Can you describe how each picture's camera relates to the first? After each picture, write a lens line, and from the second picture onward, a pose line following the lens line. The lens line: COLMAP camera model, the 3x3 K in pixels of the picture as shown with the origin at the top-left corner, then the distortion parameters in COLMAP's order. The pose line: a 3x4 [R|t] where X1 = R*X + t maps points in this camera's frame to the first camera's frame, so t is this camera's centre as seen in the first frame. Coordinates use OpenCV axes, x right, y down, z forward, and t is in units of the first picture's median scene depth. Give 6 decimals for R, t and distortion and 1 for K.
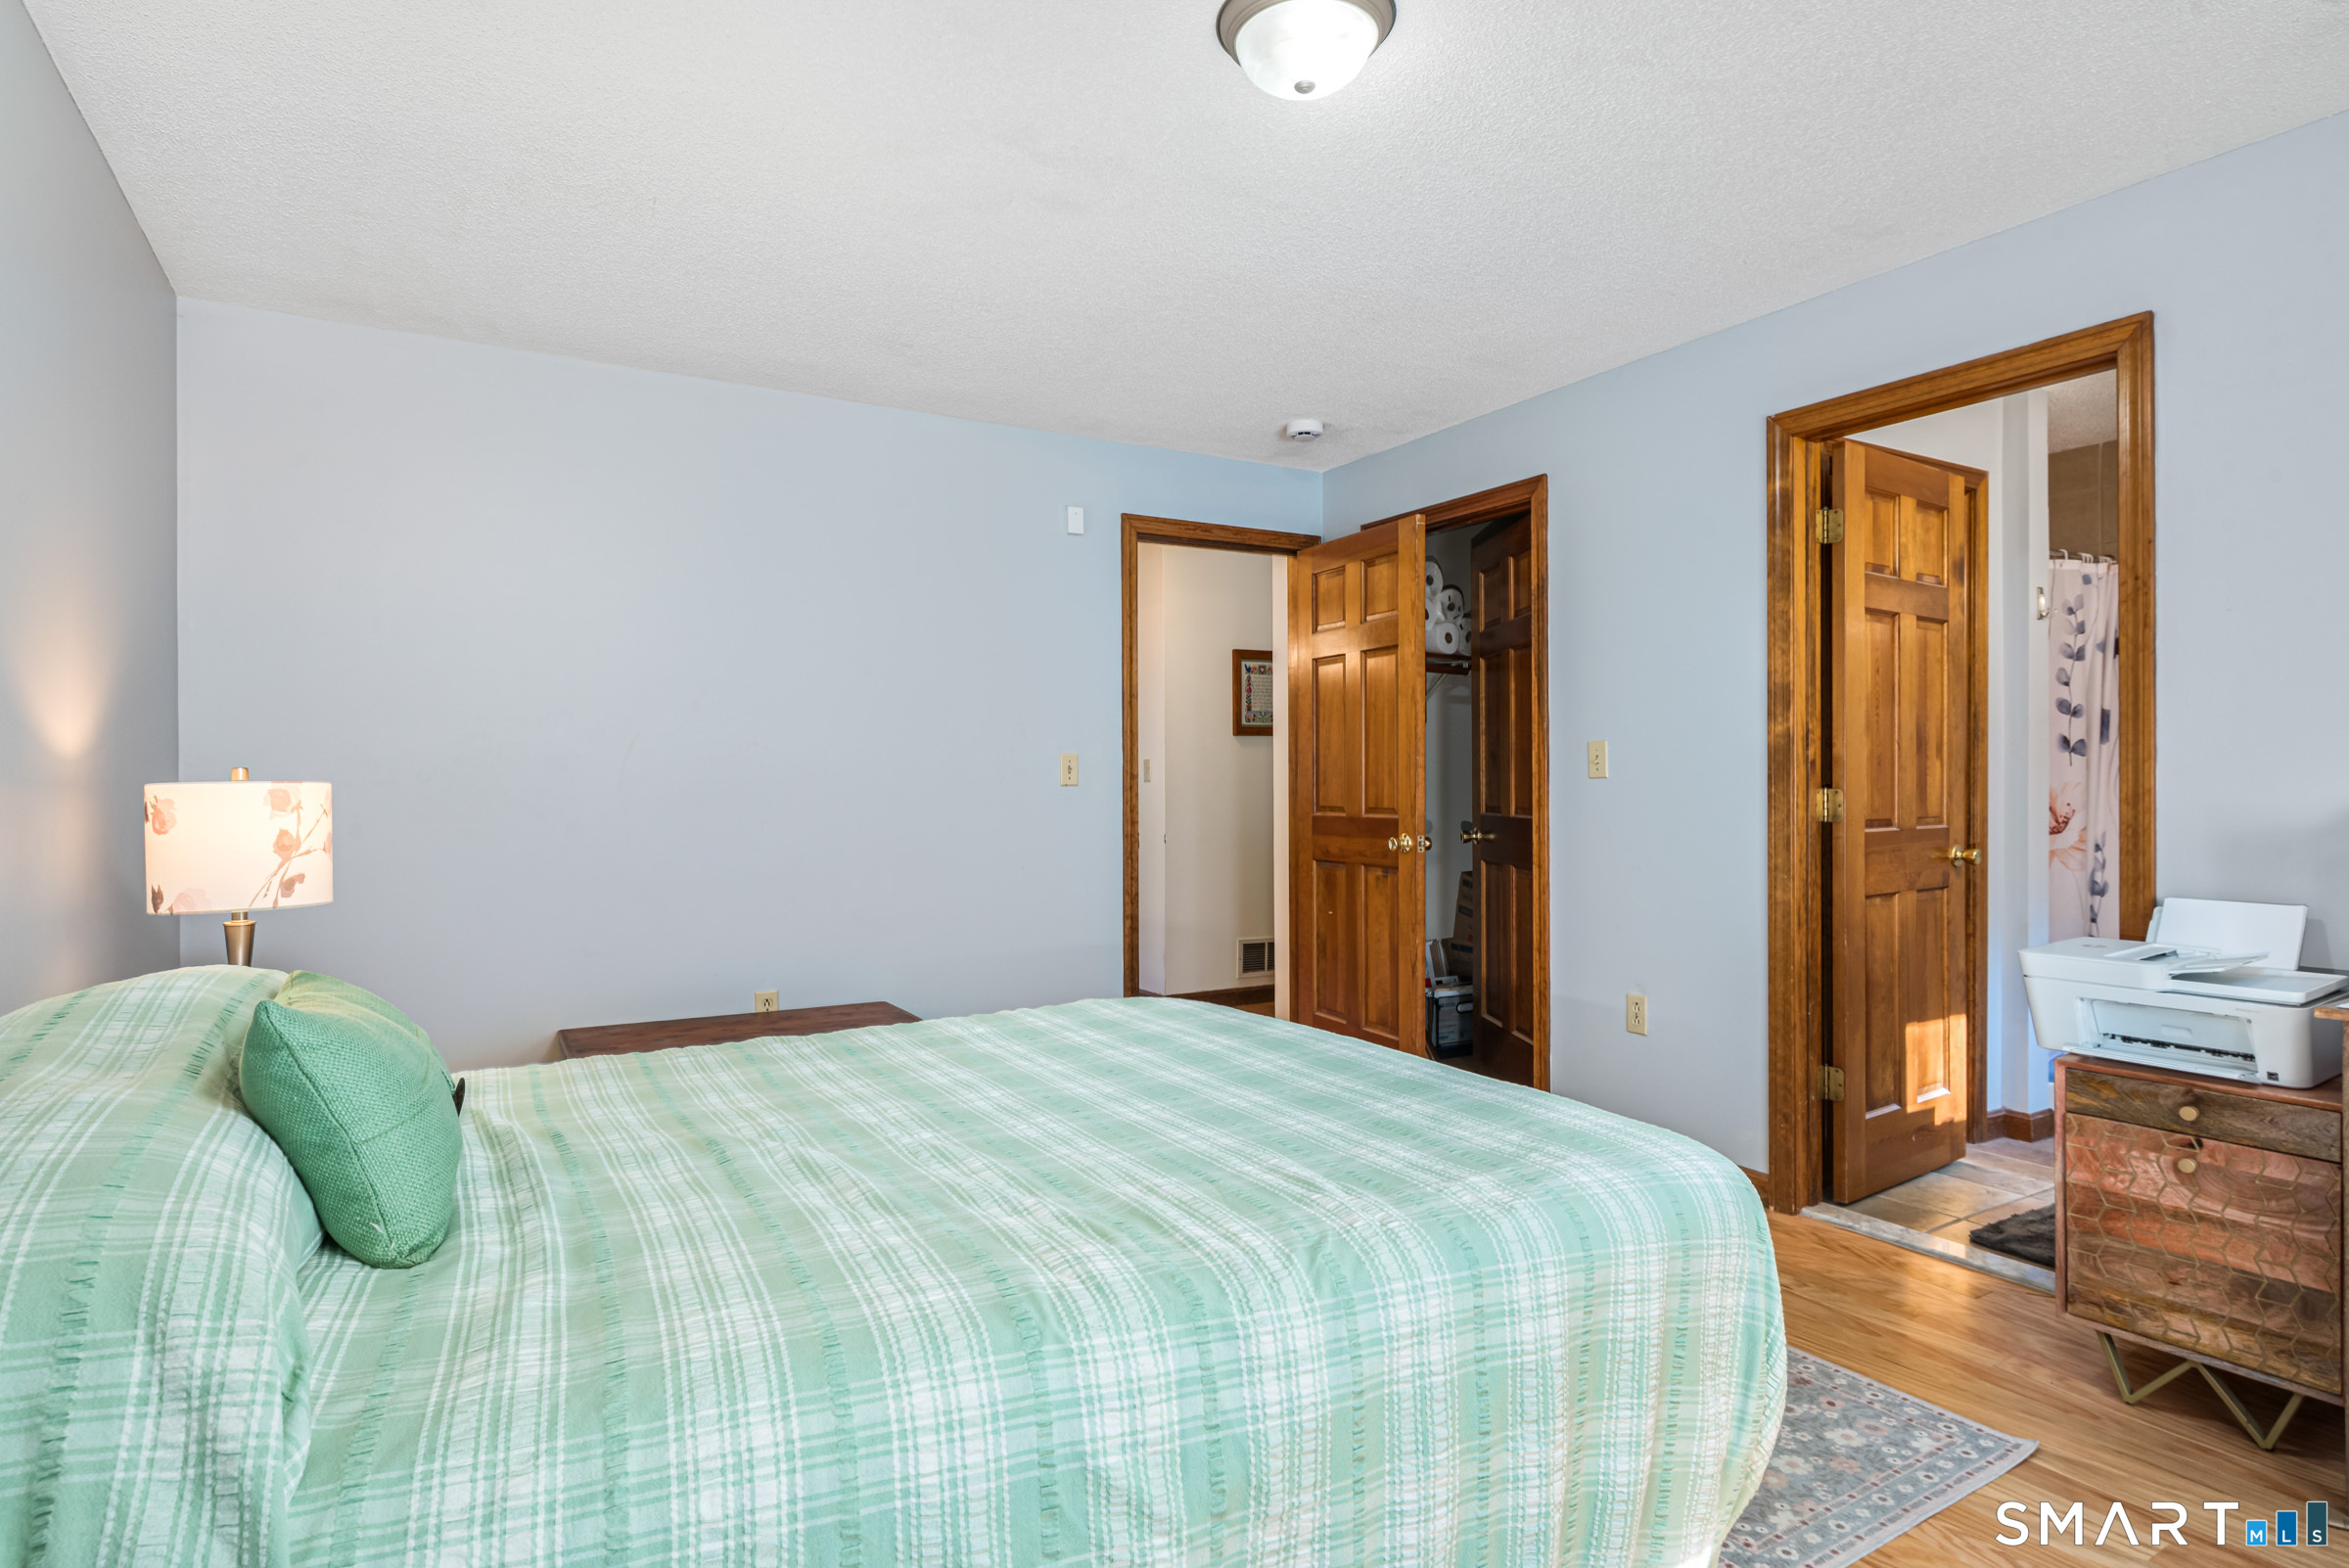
lens RADIAL K [[1210.2, 0, 1182.3], [0, 1210.2, 777.7], [0, 0, 1]] dist [0.000968, 0.000222]
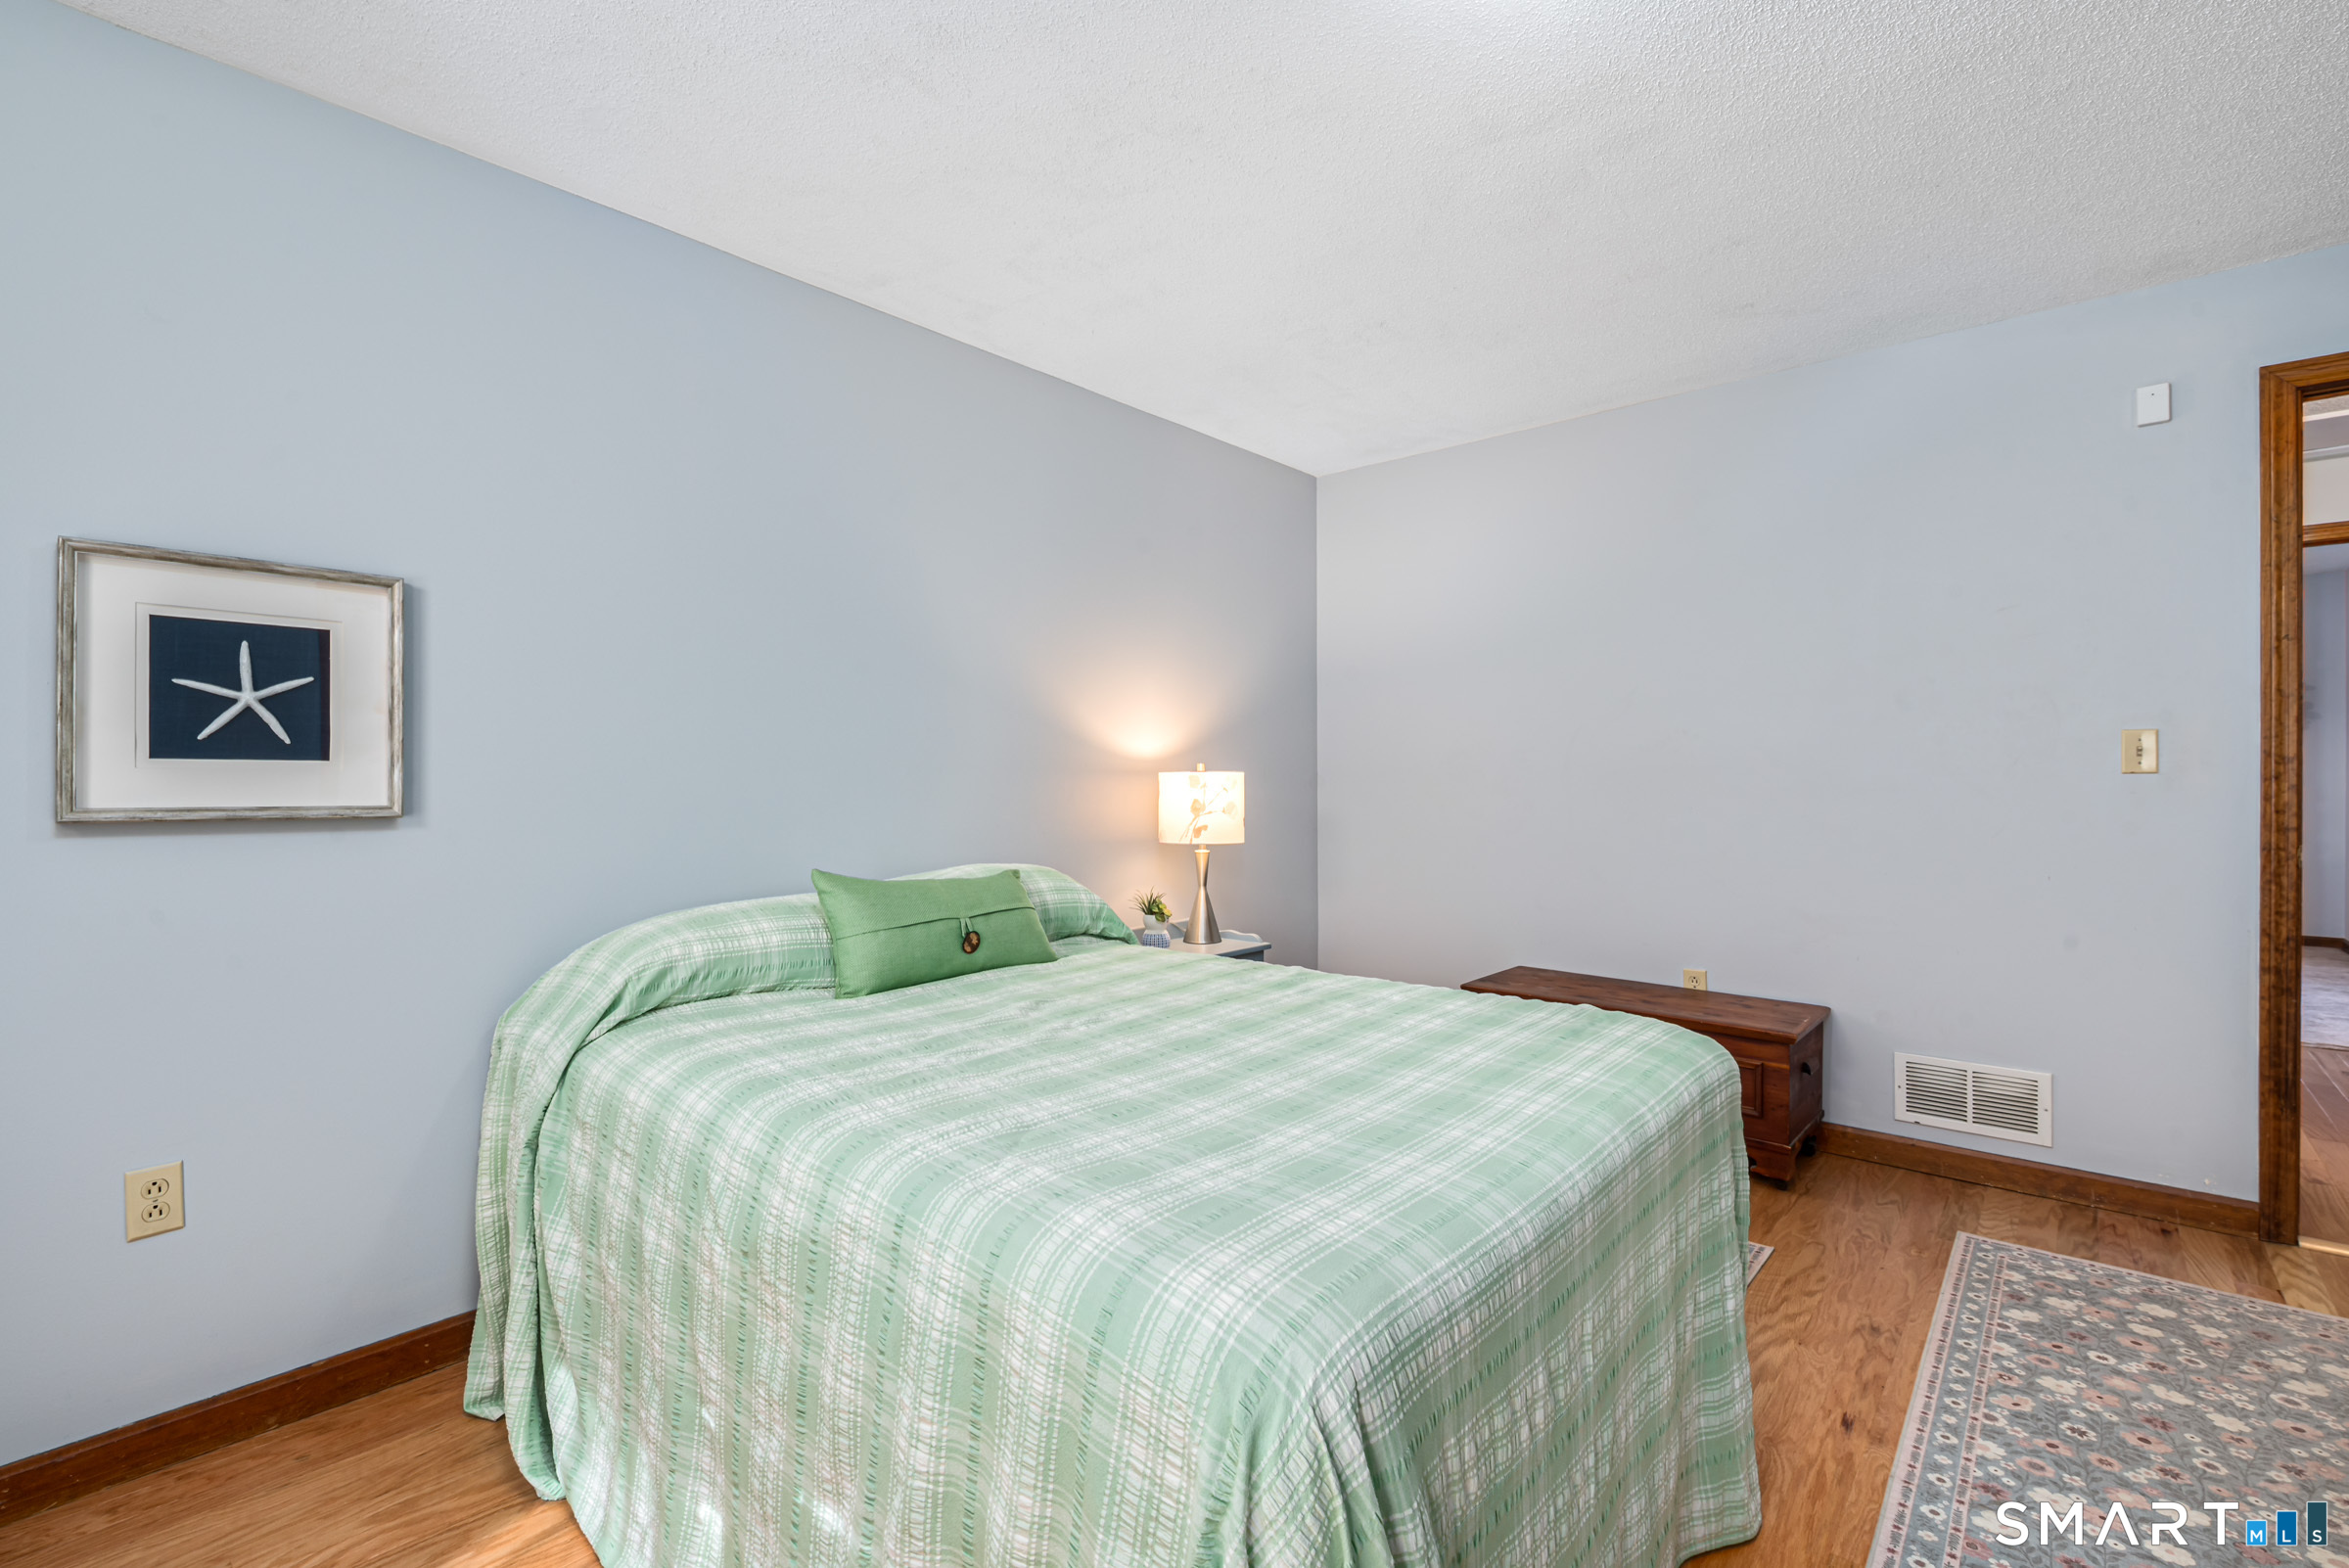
lens RADIAL K [[1057.9, 0, 1174.6], [0, 1057.9, 791.8], [0, 0, 1]] dist [-0.000169, -0.010939]
pose [[0.304179, 0.017883, -0.952447, 0.624757], [0.006624, 0.999760, 0.020887, 0.001609], [0.952592, -0.012662, 0.303988, 0.480439]]
